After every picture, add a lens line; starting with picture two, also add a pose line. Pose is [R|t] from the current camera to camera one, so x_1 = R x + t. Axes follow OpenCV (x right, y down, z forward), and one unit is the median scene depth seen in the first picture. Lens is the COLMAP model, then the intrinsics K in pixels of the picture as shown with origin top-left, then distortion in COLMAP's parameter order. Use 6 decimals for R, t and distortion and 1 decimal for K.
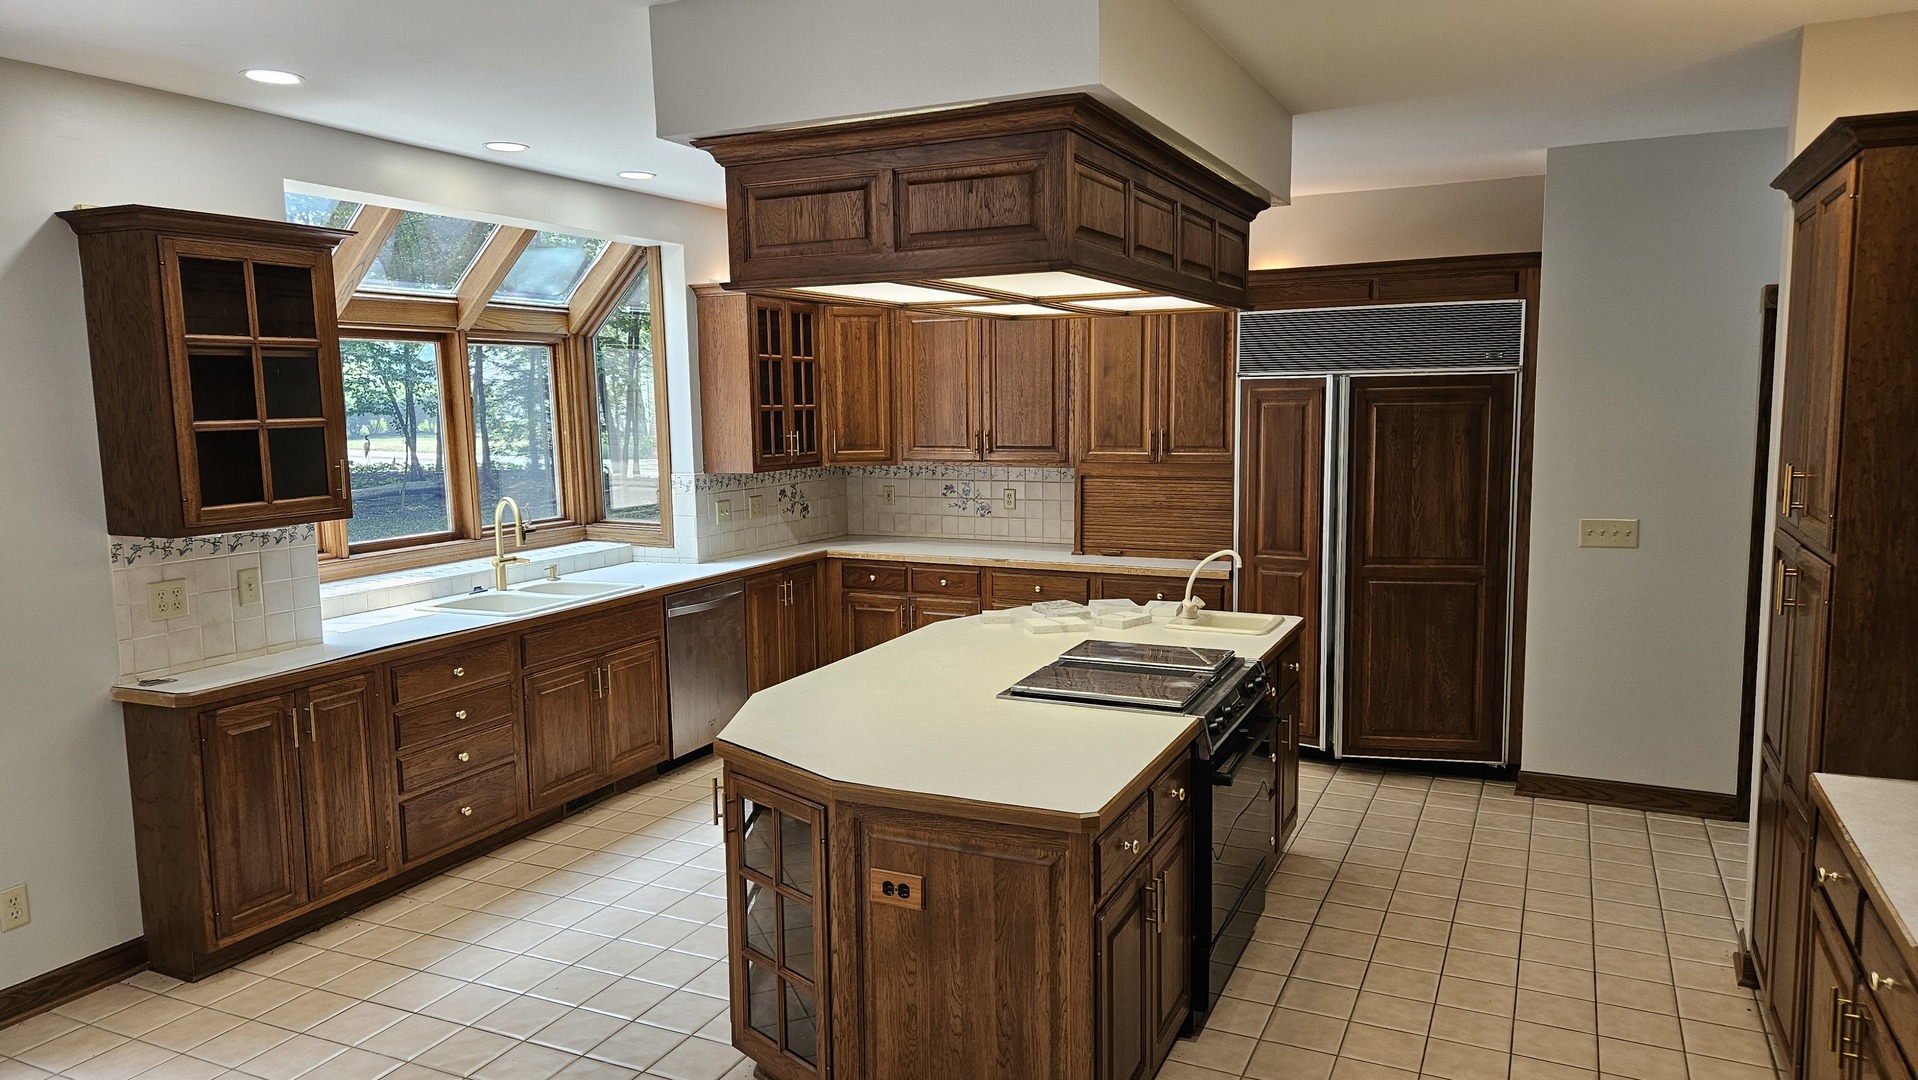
lens RADIAL K [[1261.7, 0, 959.0], [0, 1261.7, 540.0], [0, 0, 1]] dist [0.062519, -0.055512]
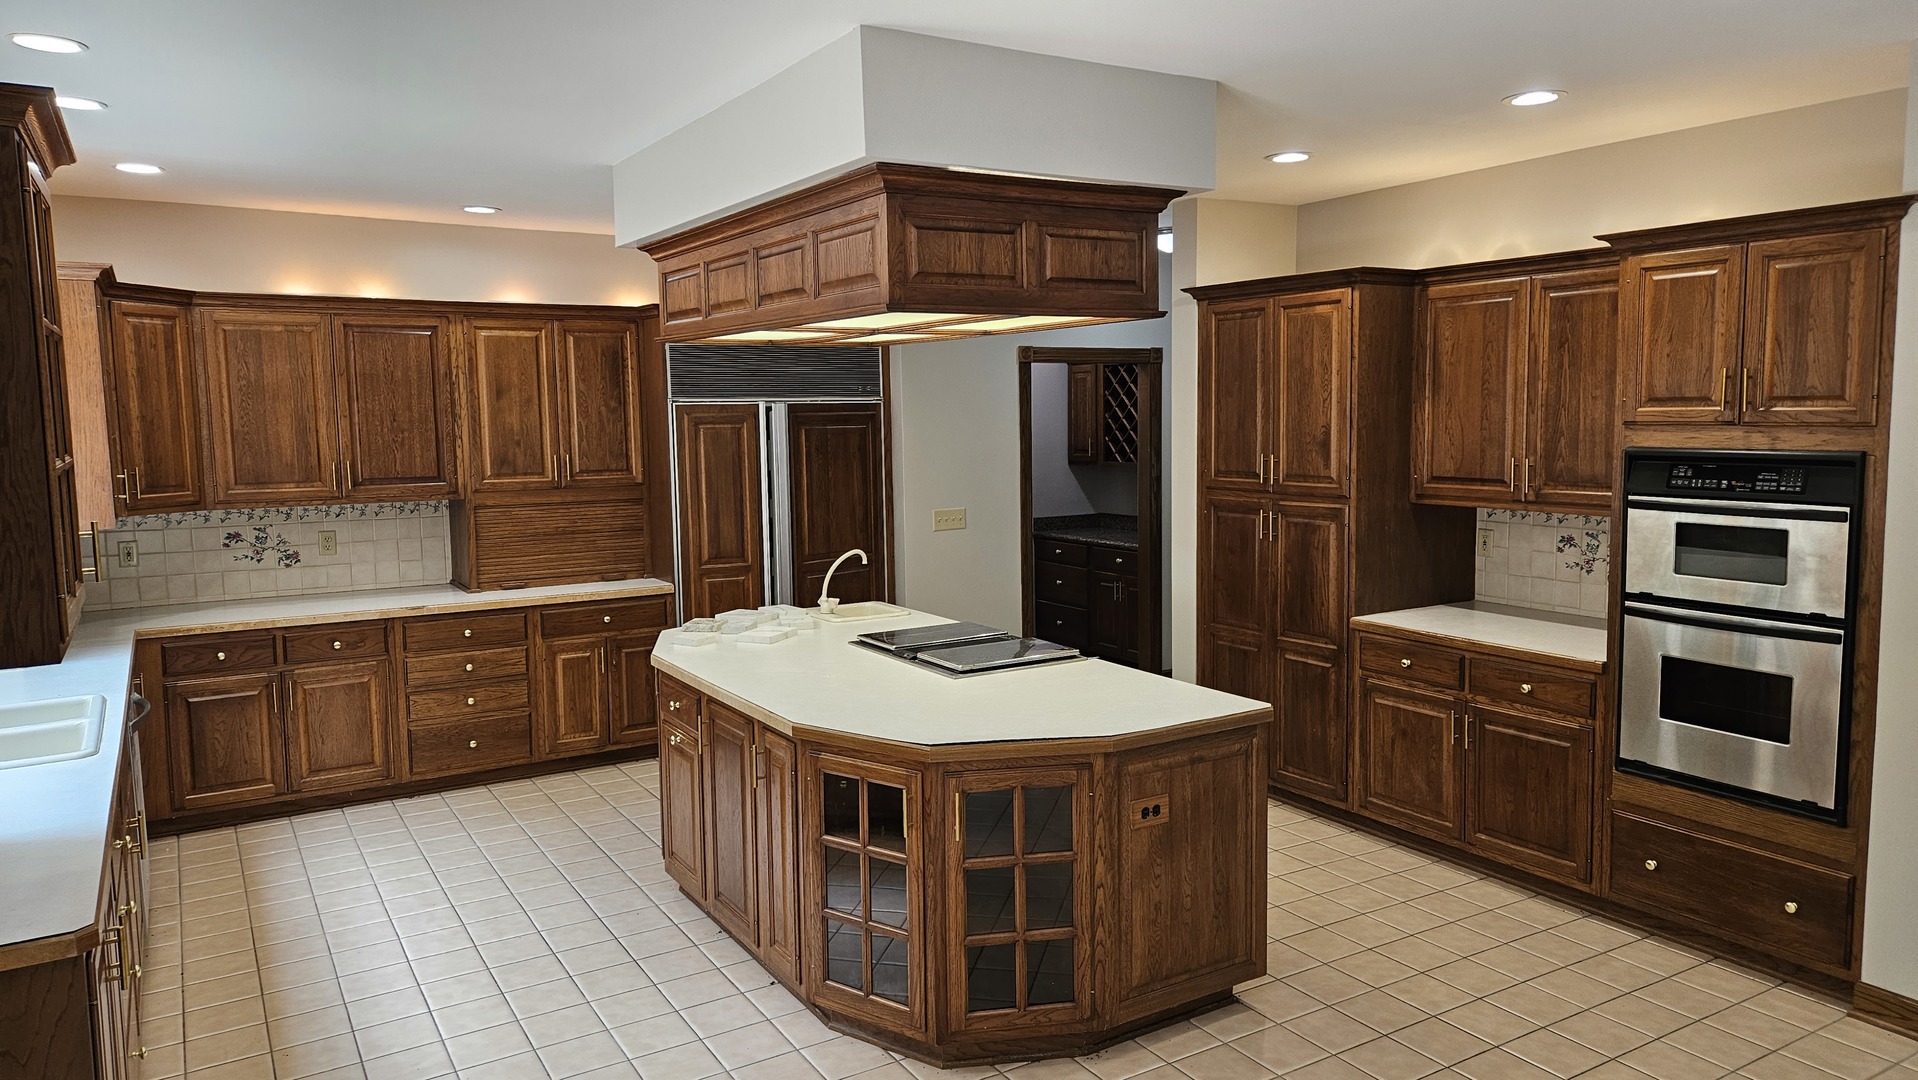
lens RADIAL K [[1273.8, 0, 949.2], [0, 1273.8, 529.4], [0, 0, 1]] dist [0.071701, -0.055087]
pose [[0.549697, -0.074280, 0.832055, -0.524164], [0.102917, 0.994473, 0.020787, -0.019177], [-0.829000, 0.074206, 0.554303, 0.202716]]
